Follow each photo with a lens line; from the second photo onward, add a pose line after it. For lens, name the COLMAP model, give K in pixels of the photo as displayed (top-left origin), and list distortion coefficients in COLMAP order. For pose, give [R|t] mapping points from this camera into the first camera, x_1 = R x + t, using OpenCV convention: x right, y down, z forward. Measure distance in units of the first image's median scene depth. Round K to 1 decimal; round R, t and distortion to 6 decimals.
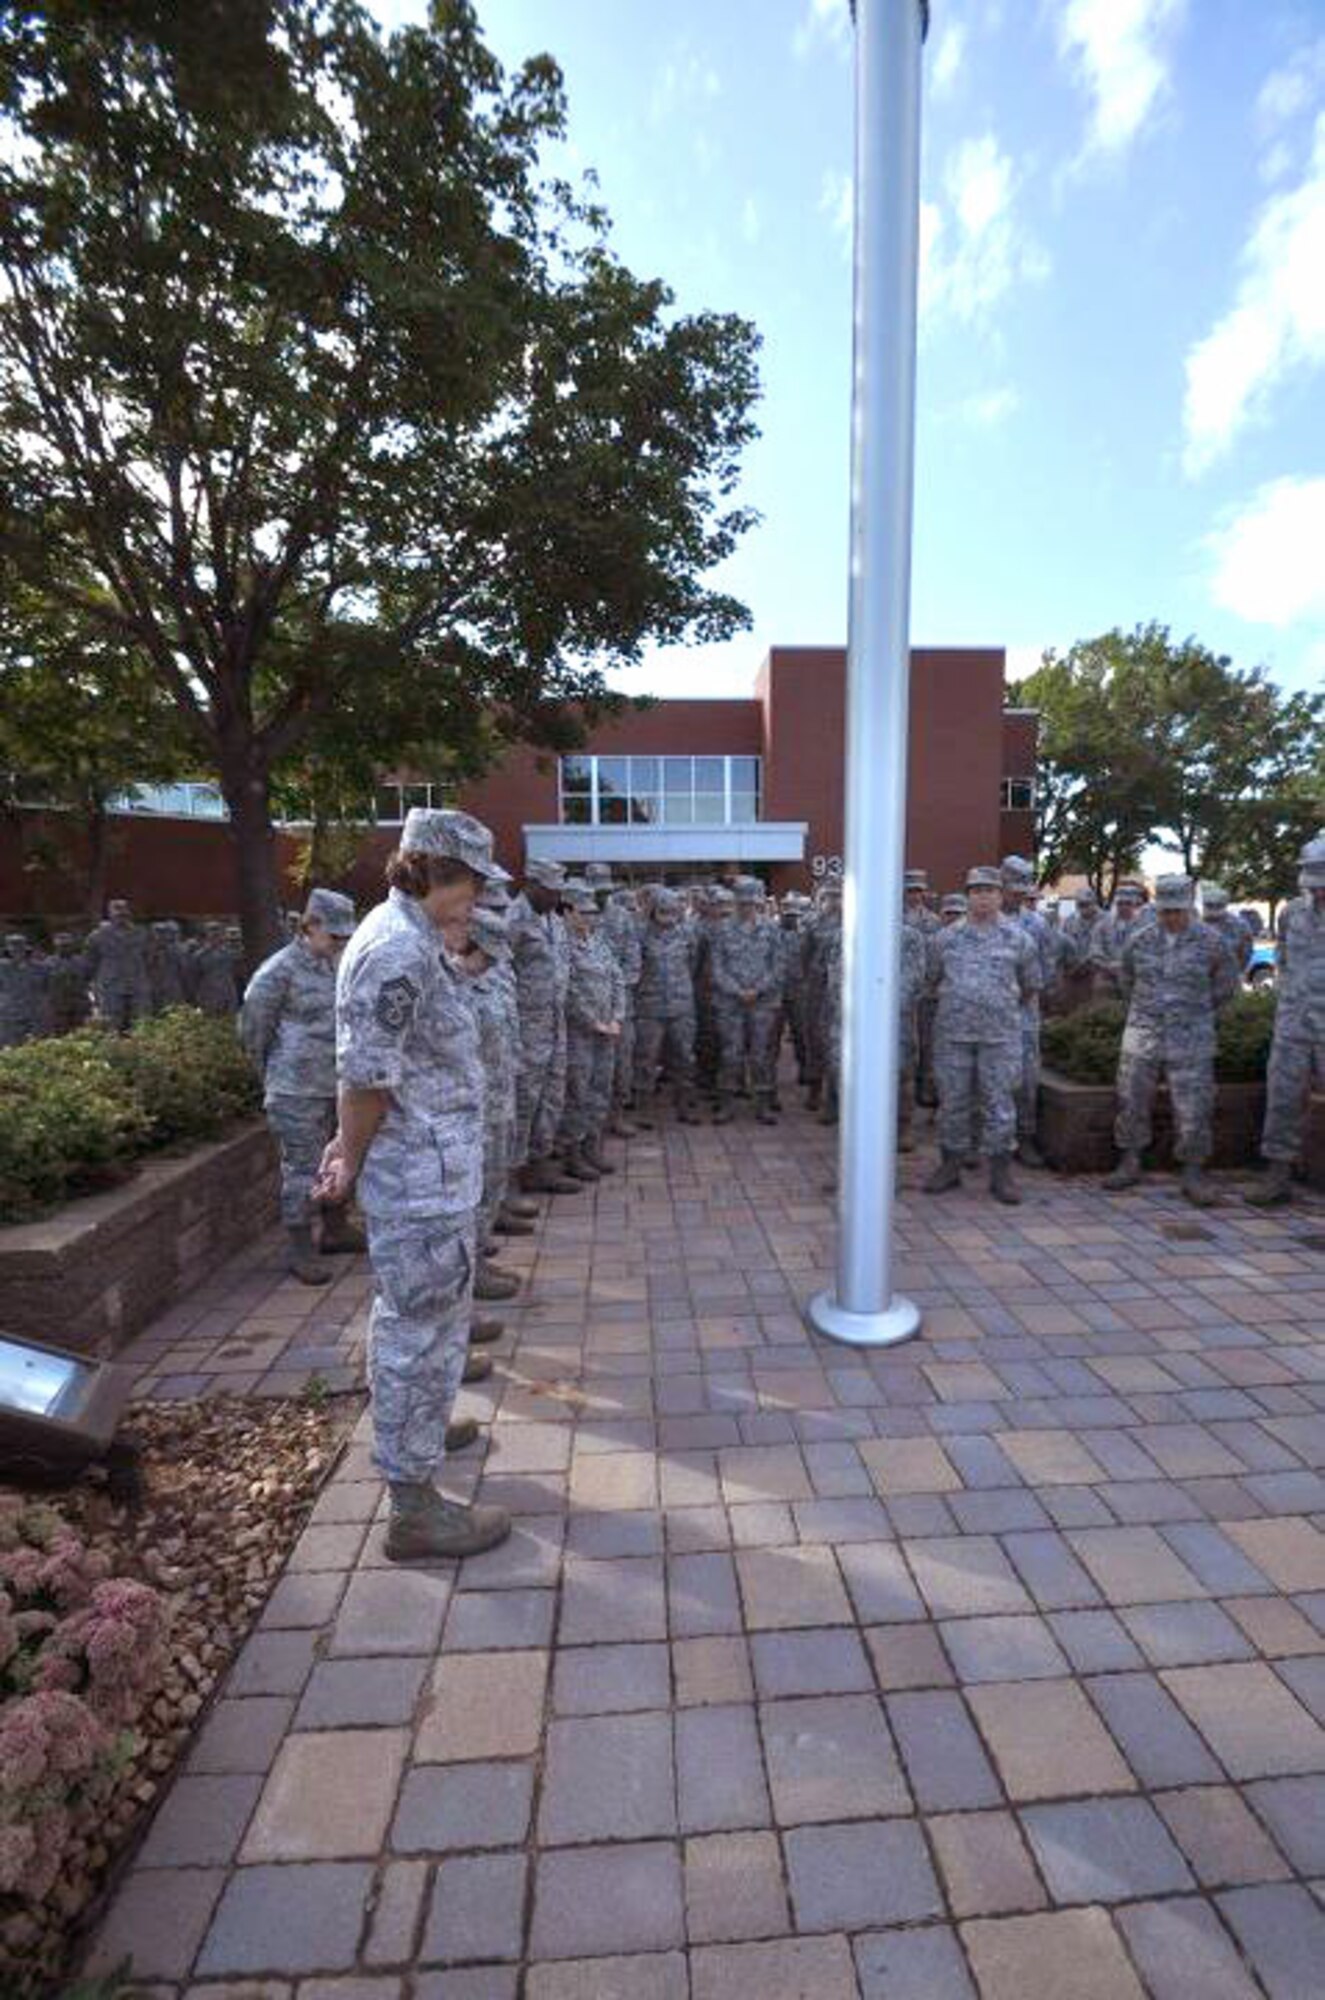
lens RADIAL K [[878.6, 0, 688.1], [0, 878.6, 1046.7], [0, 0, 1]] dist [-0.001779, -0.000439]
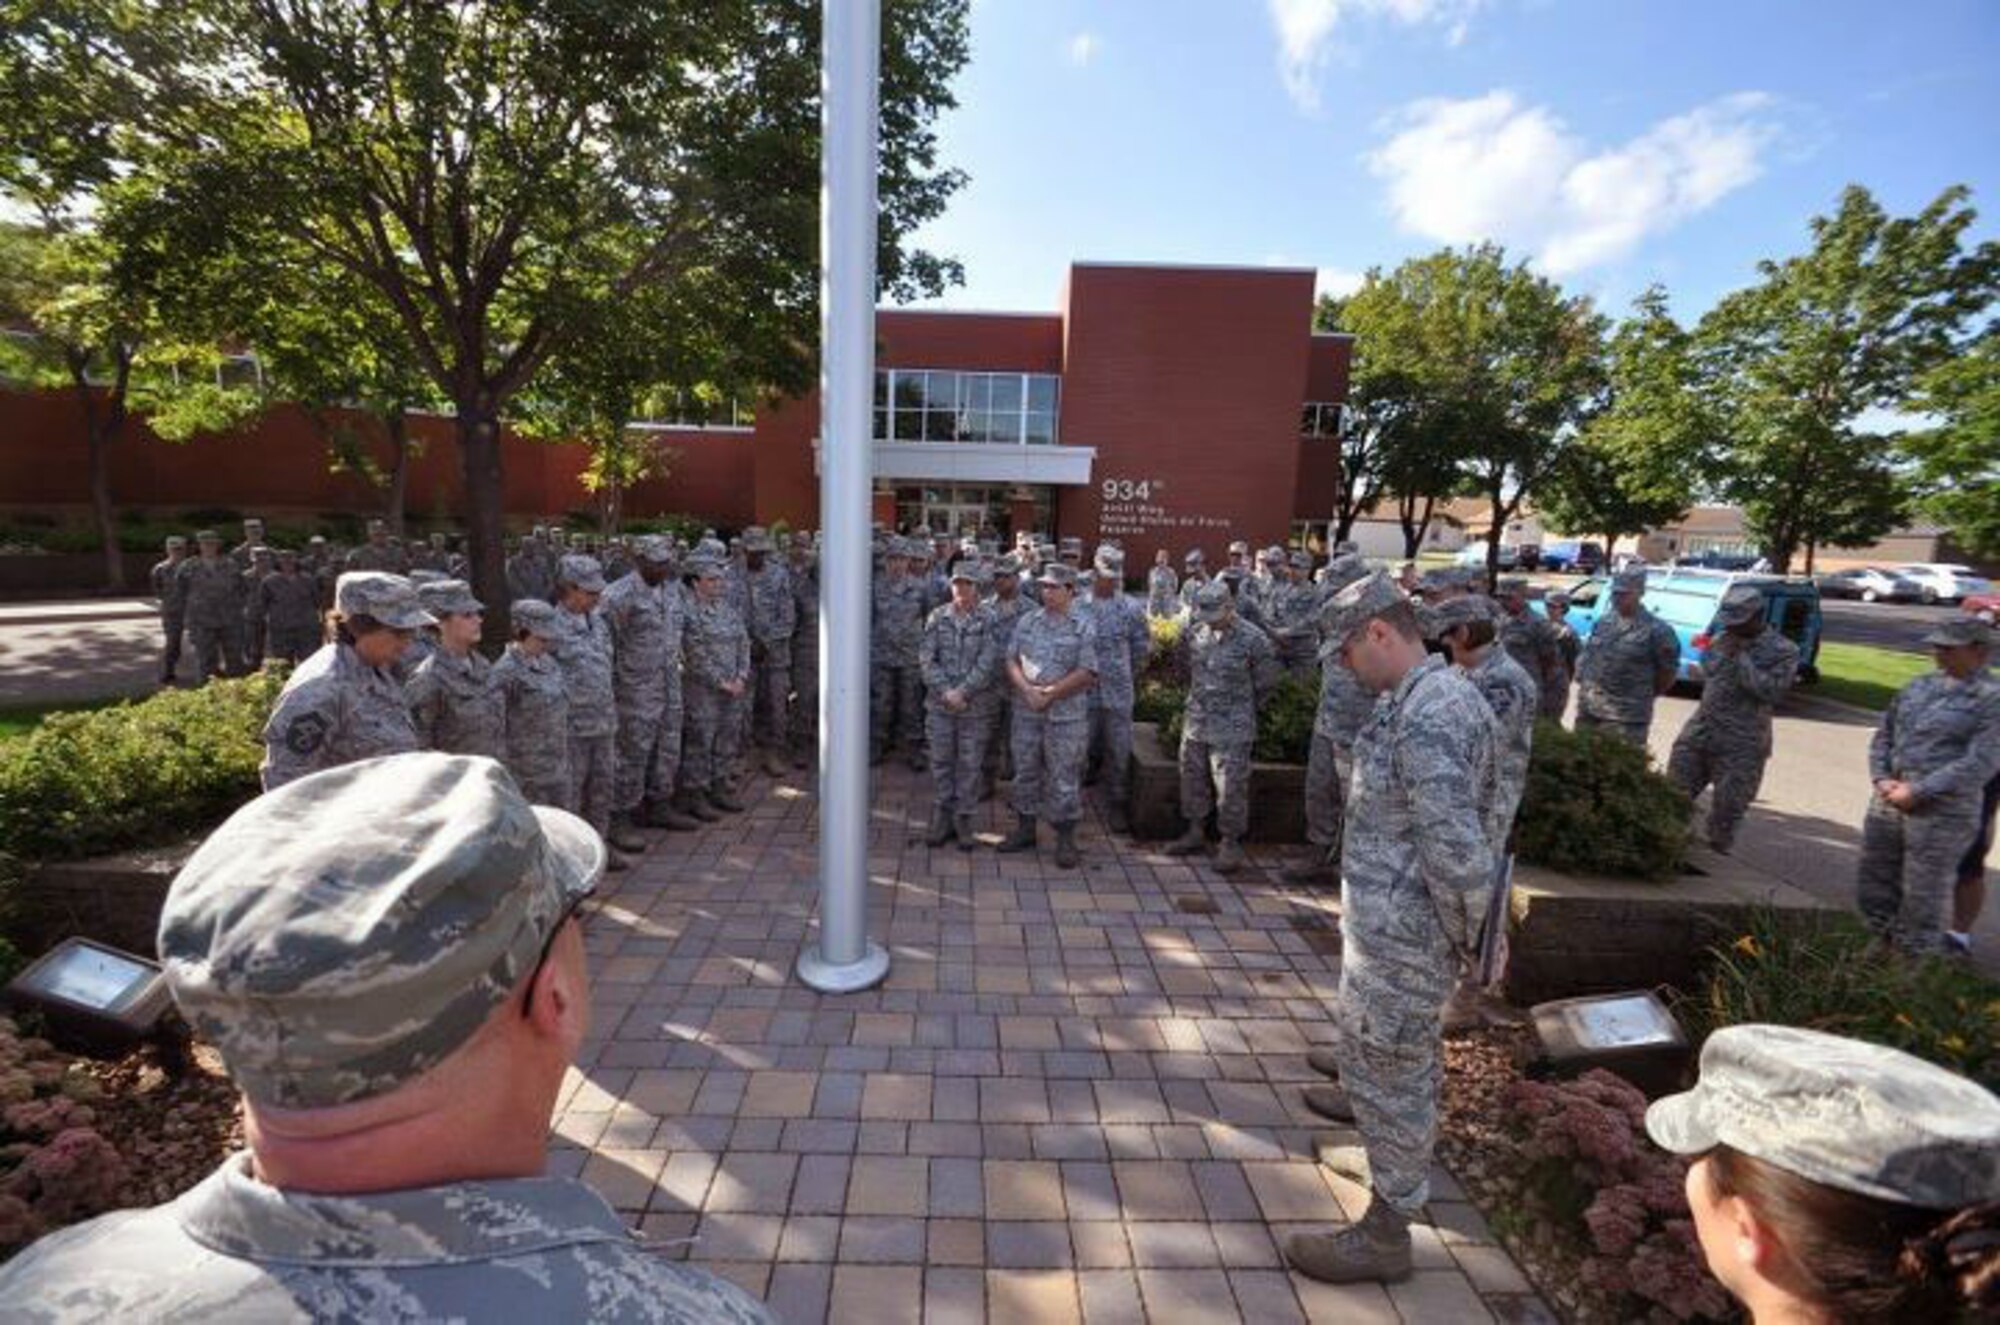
lens RADIAL K [[885.6, 0, 983.1], [0, 885.6, 693.9], [0, 0, 1]] dist [0.002512, -0.011245]
pose [[0.996607, 0.054456, -0.061715, 0.198798], [-0.050865, 0.997000, 0.058337, -0.061503], [0.064707, -0.055000, 0.996387, -0.069497]]
